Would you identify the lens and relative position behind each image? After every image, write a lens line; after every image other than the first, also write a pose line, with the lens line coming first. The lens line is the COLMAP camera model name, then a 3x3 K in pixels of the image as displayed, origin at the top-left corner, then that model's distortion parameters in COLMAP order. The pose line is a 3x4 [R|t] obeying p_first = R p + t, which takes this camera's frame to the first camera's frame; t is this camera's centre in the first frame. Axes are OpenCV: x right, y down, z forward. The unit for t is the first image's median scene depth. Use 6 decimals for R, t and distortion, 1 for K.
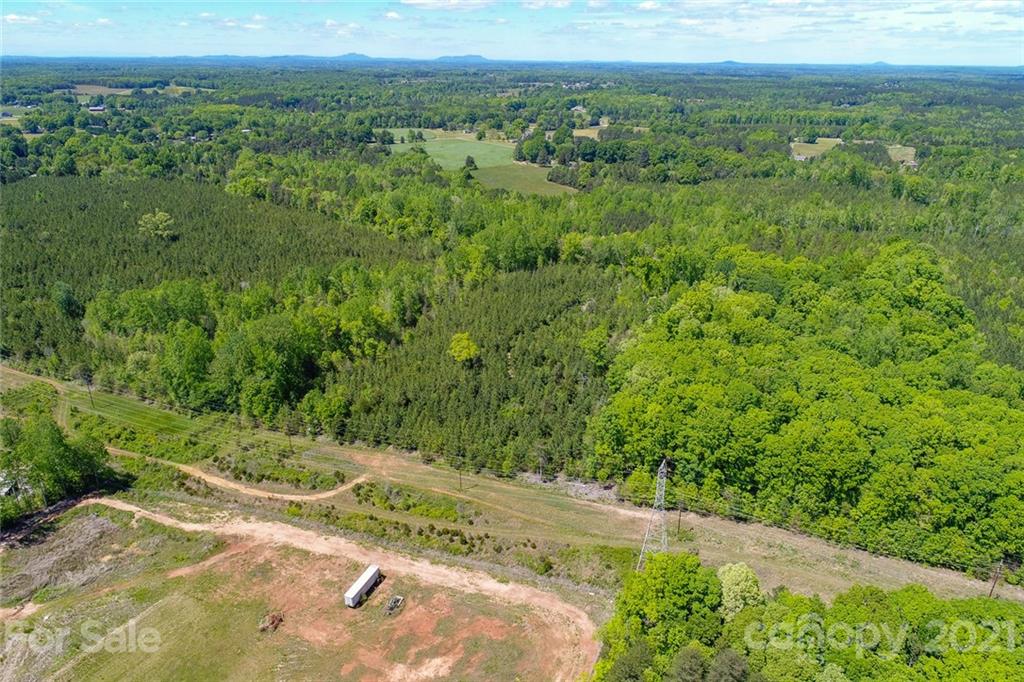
lens RADIAL K [[691.9, 0, 511.1], [0, 691.9, 336.9], [0, 0, 1]] dist [-0.000233, 0.003446]
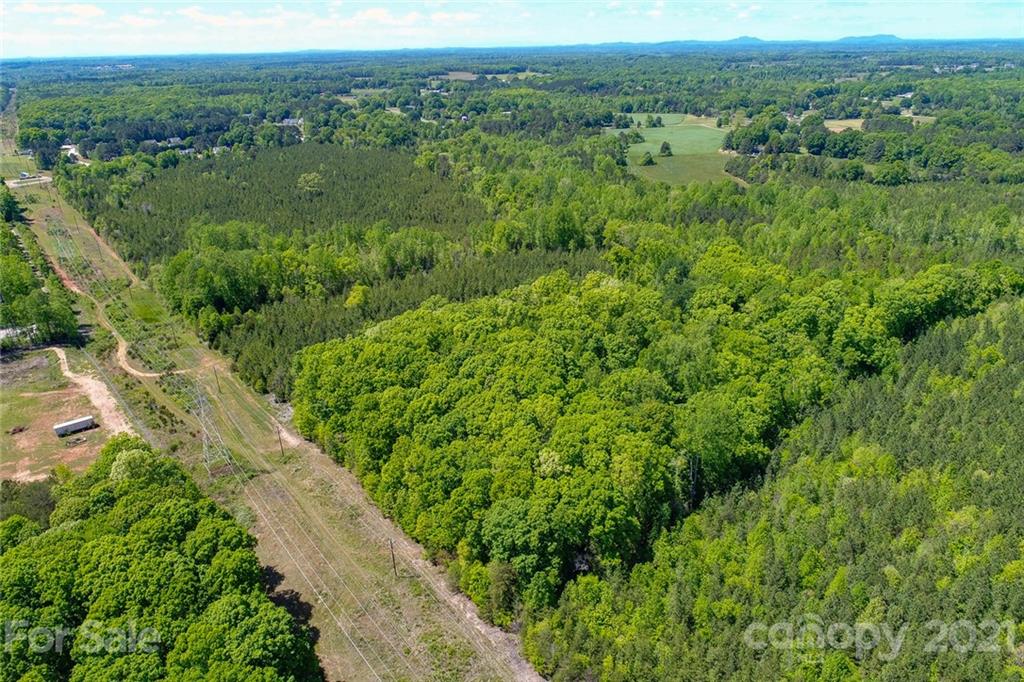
lens RADIAL K [[691.9, 0, 511.7], [0, 691.9, 340.8], [0, 0, 1]] dist [-0.000233, 0.003446]
pose [[0.868632, 0.174141, -0.463846, 0.277864], [-0.163115, 0.984519, 0.064154, -0.011490], [0.467837, 0.019934, 0.883590, 0.037219]]
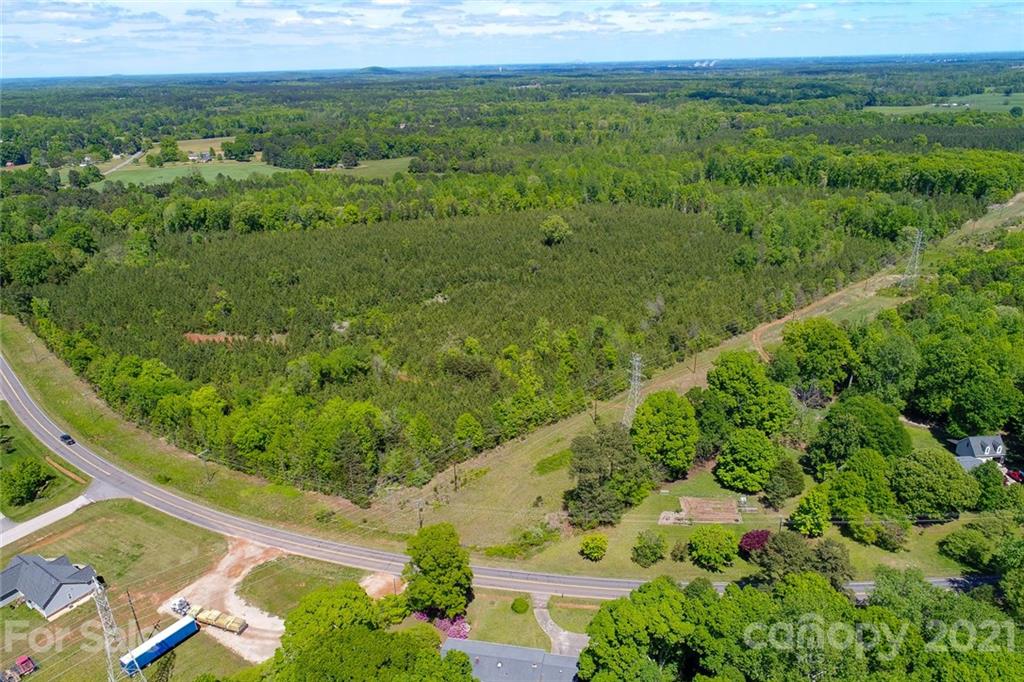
lens RADIAL K [[691.9, 0, 512.5], [0, 691.9, 347.6], [0, 0, 1]] dist [-0.000233, 0.003446]
pose [[0.430991, -0.363599, 0.825859, -0.876805], [0.364472, 0.907391, 0.209288, -0.146063], [-0.825474, 0.210802, 0.523599, 0.355183]]
